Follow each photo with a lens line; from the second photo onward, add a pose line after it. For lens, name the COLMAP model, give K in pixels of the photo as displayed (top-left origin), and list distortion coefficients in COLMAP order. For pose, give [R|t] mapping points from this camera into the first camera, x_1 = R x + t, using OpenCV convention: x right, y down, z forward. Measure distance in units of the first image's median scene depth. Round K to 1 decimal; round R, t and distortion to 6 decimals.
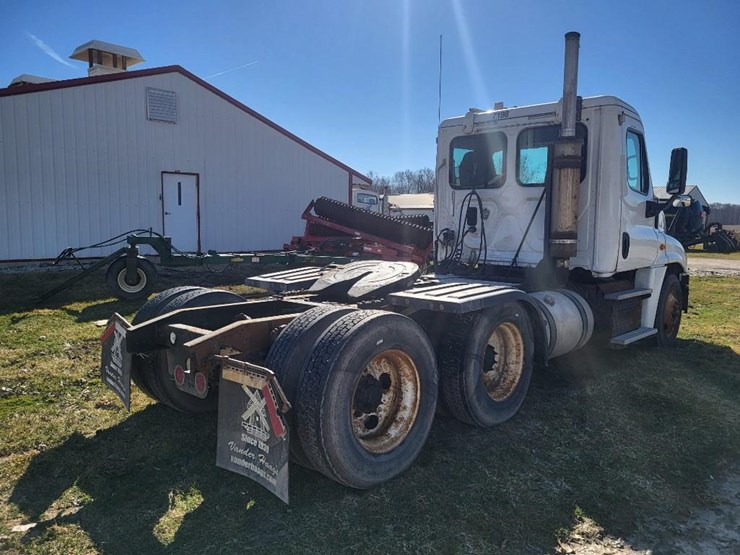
lens RADIAL K [[558.2, 0, 373.1], [0, 558.2, 281.8], [0, 0, 1]] dist [0.058917, -0.036617]
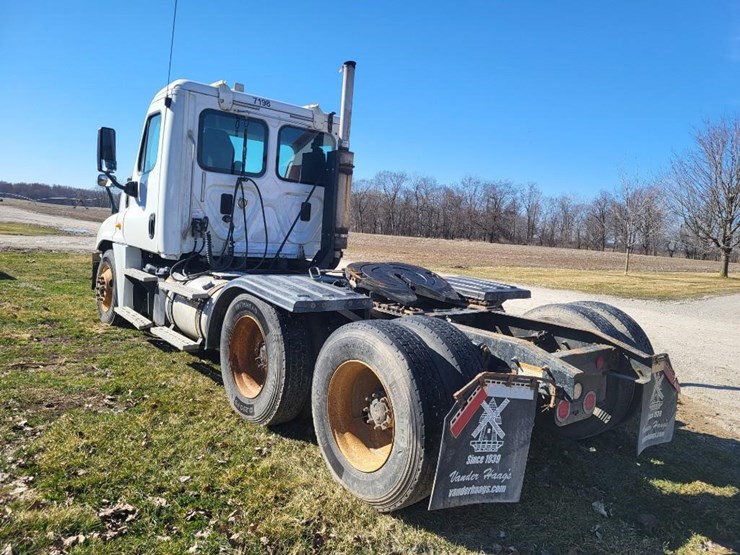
lens RADIAL K [[558.2, 0, 374.1], [0, 558.2, 271.5], [0, 0, 1]] dist [0.058917, -0.036617]
pose [[0.117145, -0.079589, 0.989921, -1.321049], [0.033860, 0.996524, 0.076113, -0.133688], [-0.992537, 0.024603, 0.119432, 1.268851]]
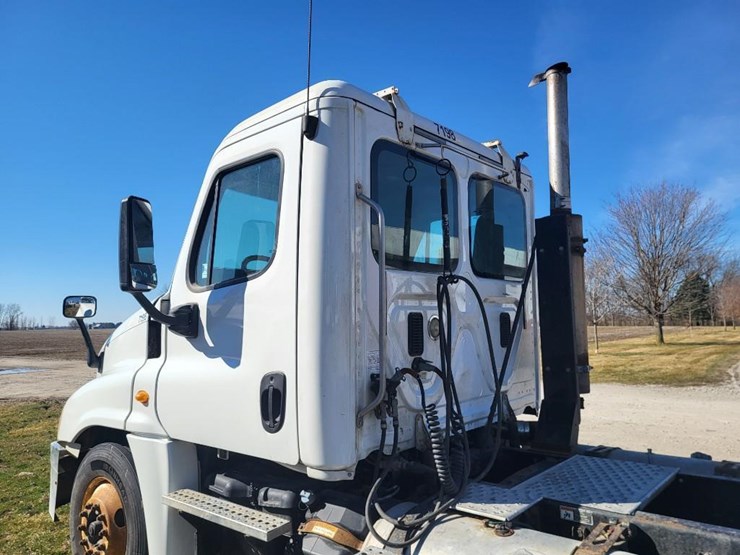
lens RADIAL K [[558.2, 0, 360.9], [0, 558.2, 278.1], [0, 0, 1]] dist [0.058917, -0.036617]
pose [[-0.059832, 0.067815, 0.995902, -0.472639], [0.127469, 0.990041, -0.059758, -0.265871], [-0.990036, 0.123371, -0.067881, 2.038887]]
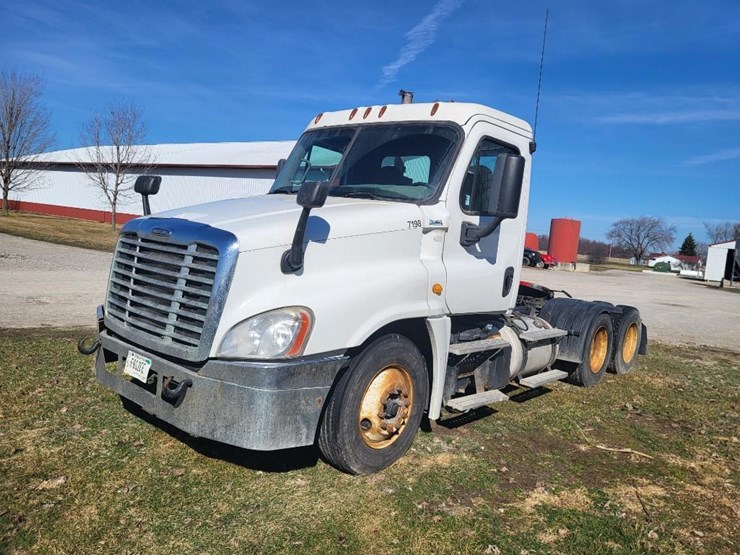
lens RADIAL K [[558.2, 0, 367.5], [0, 558.2, 263.5], [0, 0, 1]] dist [0.058917, -0.036617]
pose [[-0.992432, -0.110981, -0.052560, 0.712263], [-0.118300, 0.978860, 0.166848, -0.406769], [0.032932, 0.171804, -0.984581, 3.521522]]
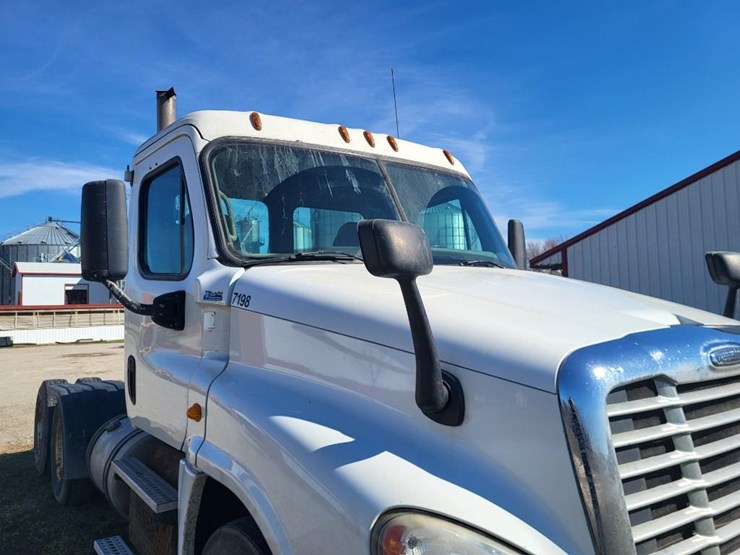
lens RADIAL K [[558.2, 0, 375.5], [0, 558.2, 271.2], [0, 0, 1]] dist [0.058917, -0.036617]
pose [[-0.181270, -0.078109, -0.980327, 1.610716], [-0.083809, 0.994441, -0.063737, -0.260000], [0.979856, 0.070607, -0.186809, 2.234599]]
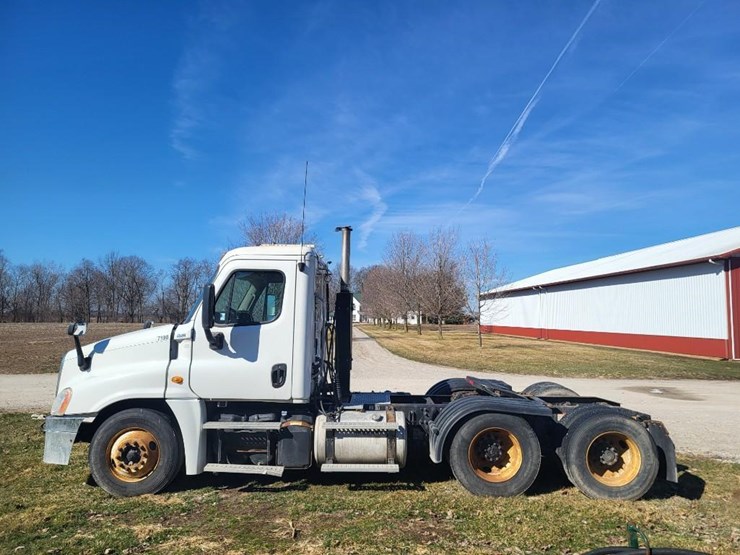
lens RADIAL K [[558.2, 0, 373.2], [0, 558.2, 275.8], [0, 0, 1]] dist [0.058917, -0.036617]
pose [[-0.694040, 0.033727, 0.719146, -1.250770], [0.060416, 0.998107, 0.011497, -0.487763], [-0.717397, 0.051428, -0.694764, 3.144774]]
